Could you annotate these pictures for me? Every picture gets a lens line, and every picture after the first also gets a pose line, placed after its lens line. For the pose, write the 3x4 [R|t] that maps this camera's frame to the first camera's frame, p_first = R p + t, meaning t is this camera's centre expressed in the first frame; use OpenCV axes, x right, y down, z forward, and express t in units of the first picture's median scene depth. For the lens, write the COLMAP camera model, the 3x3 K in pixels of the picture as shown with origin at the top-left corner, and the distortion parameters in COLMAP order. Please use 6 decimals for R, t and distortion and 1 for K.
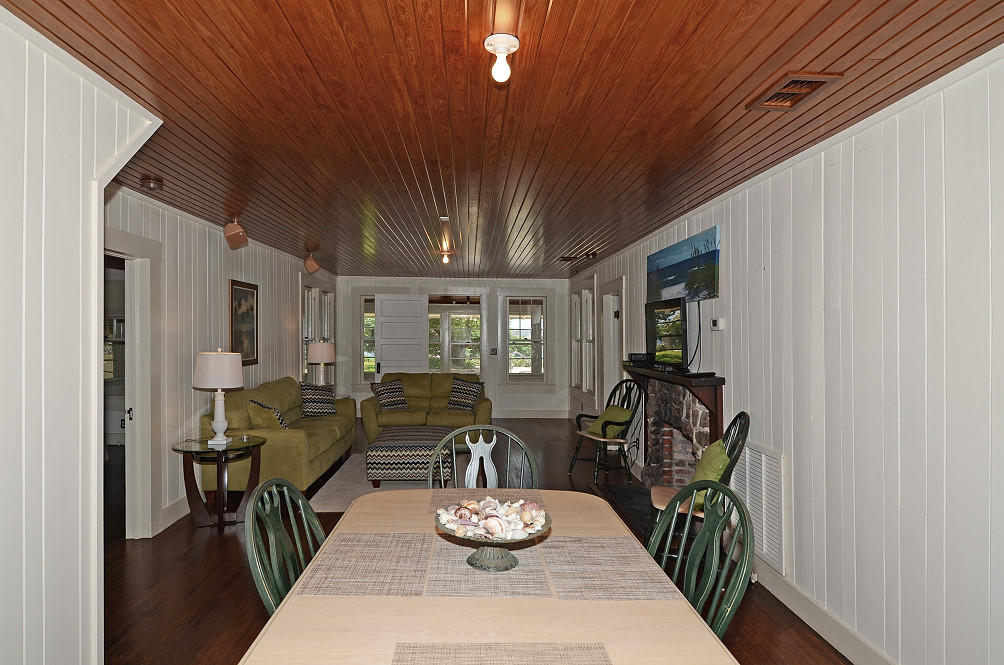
lens RADIAL K [[565.8, 0, 496.3], [0, 565.8, 332.6], [0, 0, 1]] dist [0.006679, -0.001092]
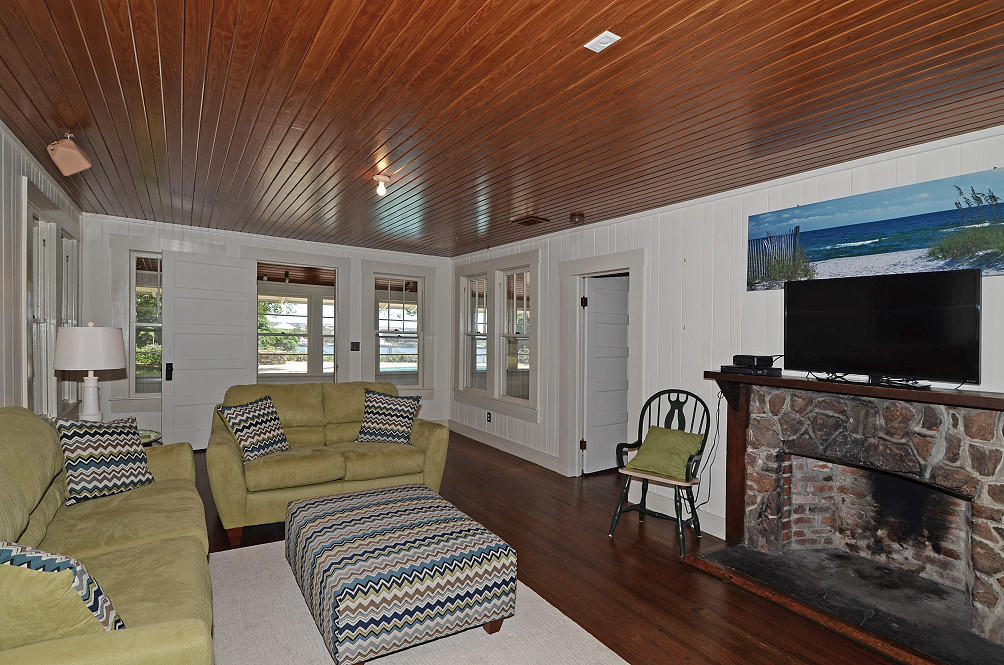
lens RADIAL K [[495.6, 0, 508.0], [0, 495.6, 337.6], [0, 0, 1]] dist [0.014376, -0.000247]
pose [[0.855728, 0.016184, 0.517173, -0.210409], [-0.027330, 0.999529, 0.013941, 0.009920], [-0.516704, -0.026064, 0.855767, 0.430665]]
